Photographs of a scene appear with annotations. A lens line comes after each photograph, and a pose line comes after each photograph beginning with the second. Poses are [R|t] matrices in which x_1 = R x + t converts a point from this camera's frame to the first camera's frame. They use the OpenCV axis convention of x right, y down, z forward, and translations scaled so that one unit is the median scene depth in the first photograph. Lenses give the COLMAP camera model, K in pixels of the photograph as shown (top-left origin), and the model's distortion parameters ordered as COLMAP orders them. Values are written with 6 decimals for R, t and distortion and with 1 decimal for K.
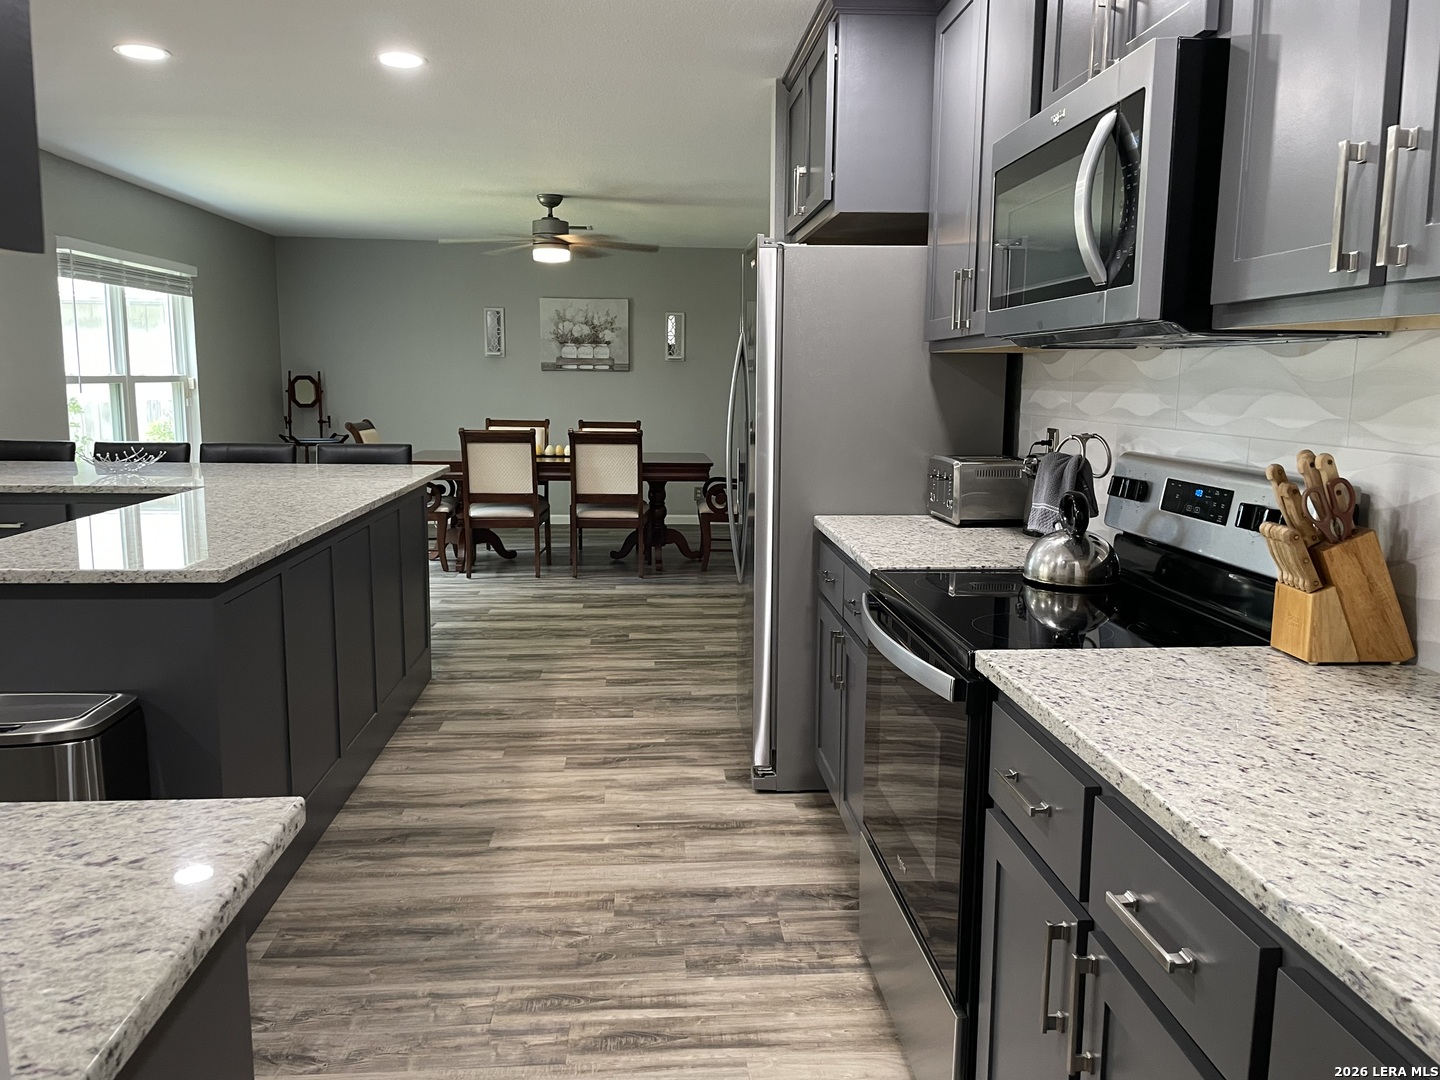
lens RADIAL K [[1083.0, 0, 733.8], [0, 1083.0, 535.8], [0, 0, 1]] dist [0.024486, -0.015030]
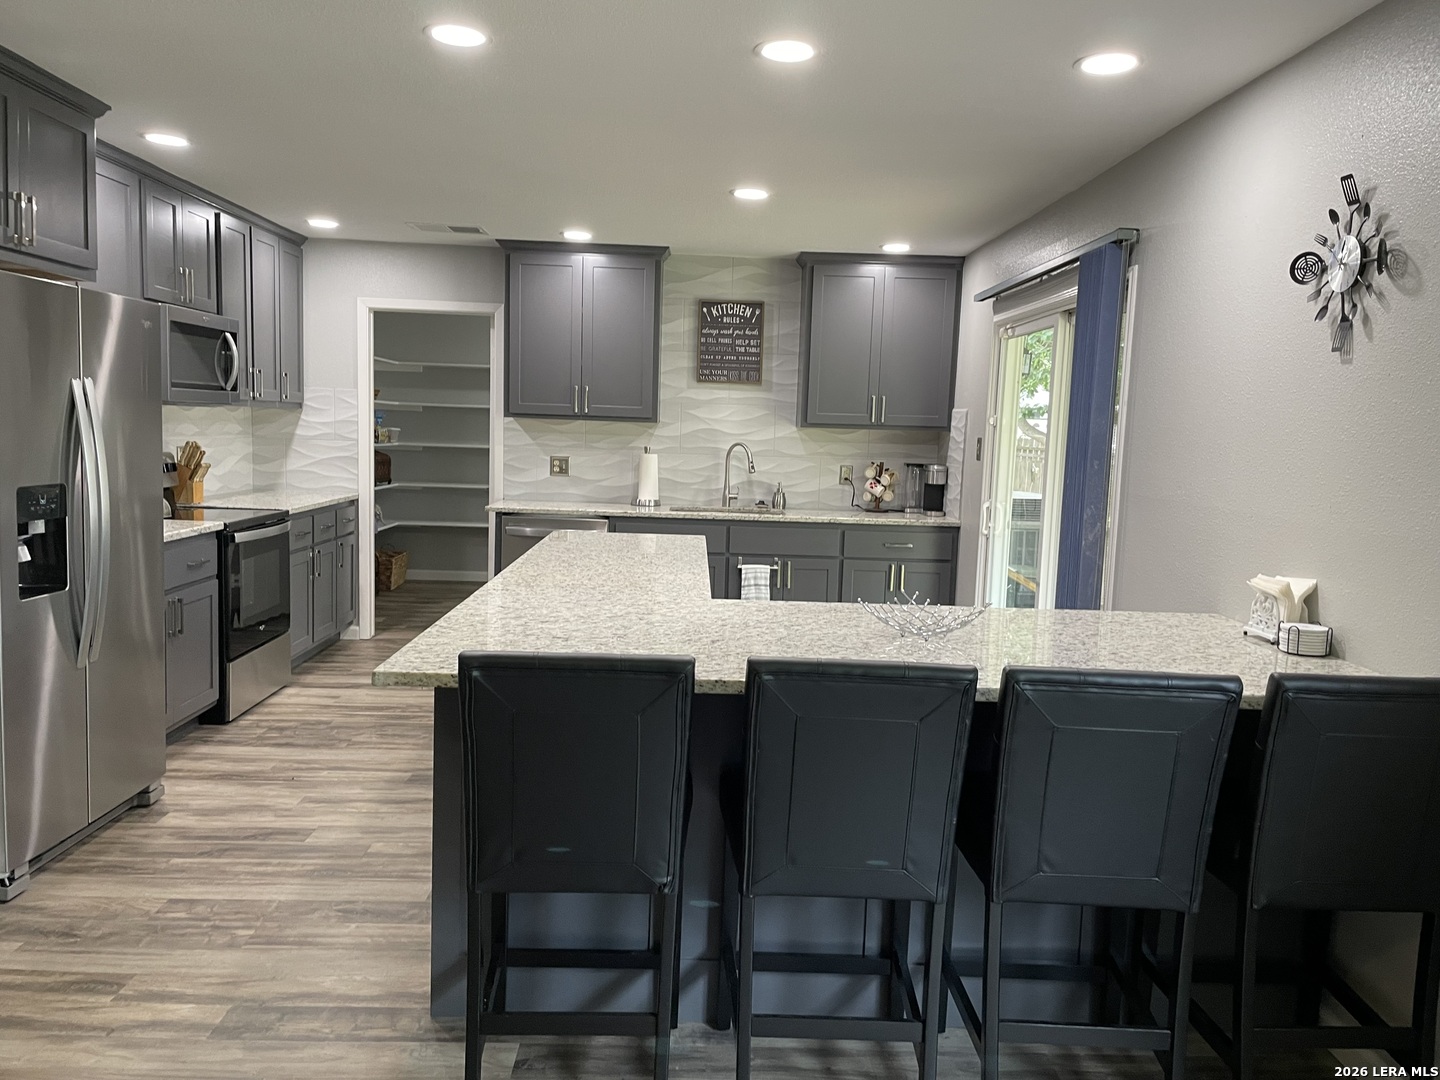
lens RADIAL K [[1083.0, 0, 720.5], [0, 1083.0, 538.7], [0, 0, 1]] dist [0.024486, -0.015030]
pose [[-0.997137, -0.053183, 0.053753, -0.603186], [-0.037548, 0.965276, 0.258520, -0.333429], [-0.065636, 0.255761, -0.964509, 1.996774]]
